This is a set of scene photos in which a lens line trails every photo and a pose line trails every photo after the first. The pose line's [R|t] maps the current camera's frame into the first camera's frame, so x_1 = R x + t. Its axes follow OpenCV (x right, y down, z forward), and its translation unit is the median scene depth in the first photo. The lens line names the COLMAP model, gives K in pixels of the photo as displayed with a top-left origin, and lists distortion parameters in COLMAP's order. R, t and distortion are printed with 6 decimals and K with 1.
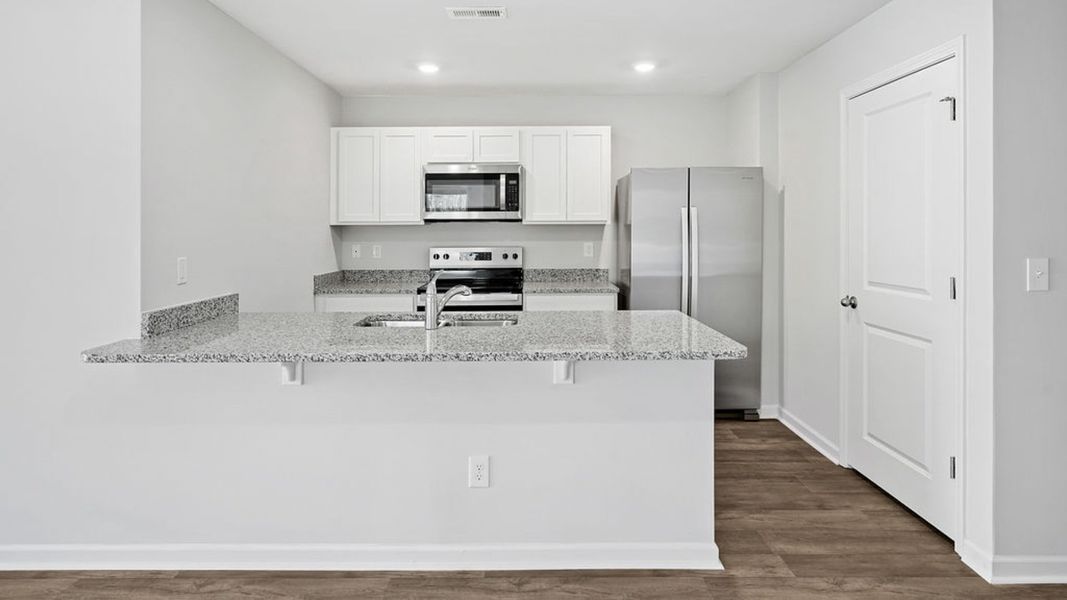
lens RADIAL K [[613.0, 0, 533.3], [0, 613.0, 227.7], [0, 0, 1]] dist [-0.003838, -0.000460]
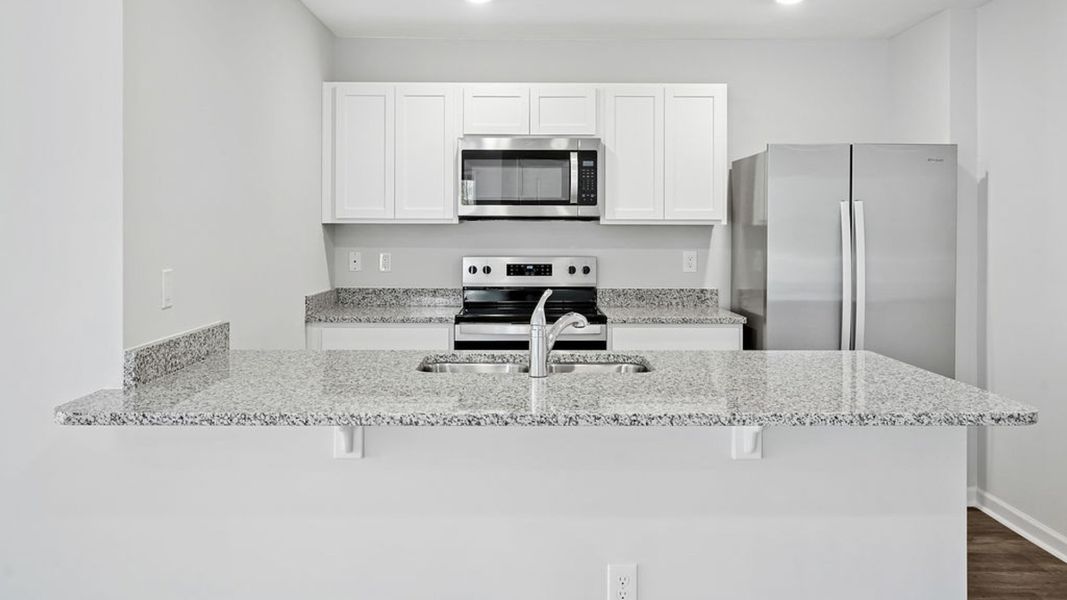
lens RADIAL K [[865.8, 0, 534.9], [0, 865.8, 232.0], [0, 0, 1]] dist [0.000543, -0.000924]
pose [[0.999961, 0.007361, 0.004933, -0.102135], [-0.007378, 0.999967, 0.003263, 0.000720], [-0.004909, -0.003299, 0.999983, 0.021094]]
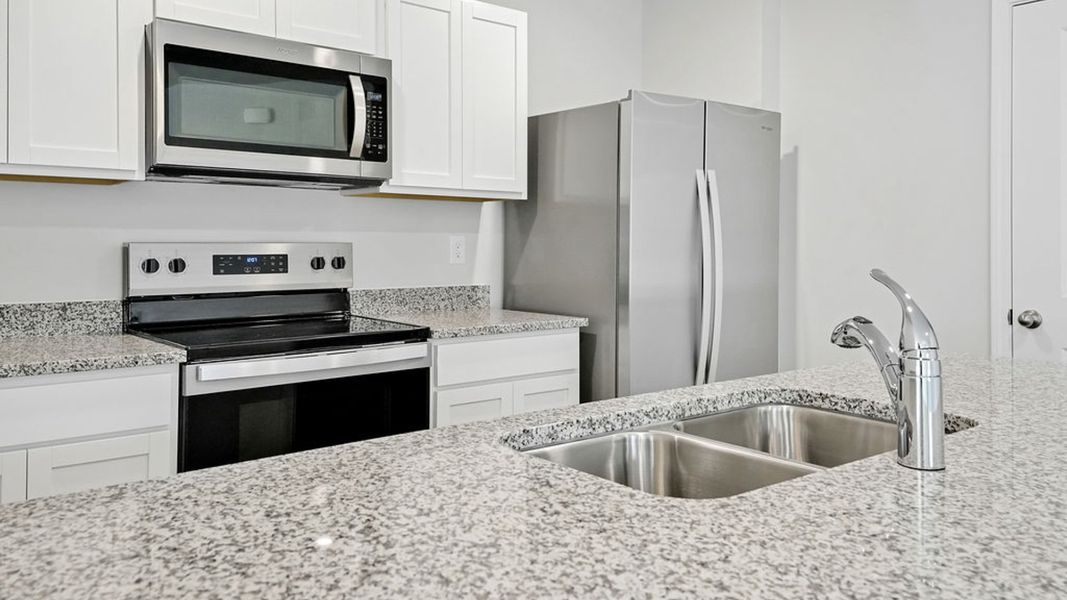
lens RADIAL K [[820.8, 0, 531.5], [0, 820.8, 235.9], [0, 0, 1]] dist [0.111964, 0.000466]
pose [[0.778986, 0.012011, 0.626926, -0.335548], [-0.007386, 0.999923, -0.009980, 0.034876], [-0.626998, 0.003144, 0.779015, 0.471236]]
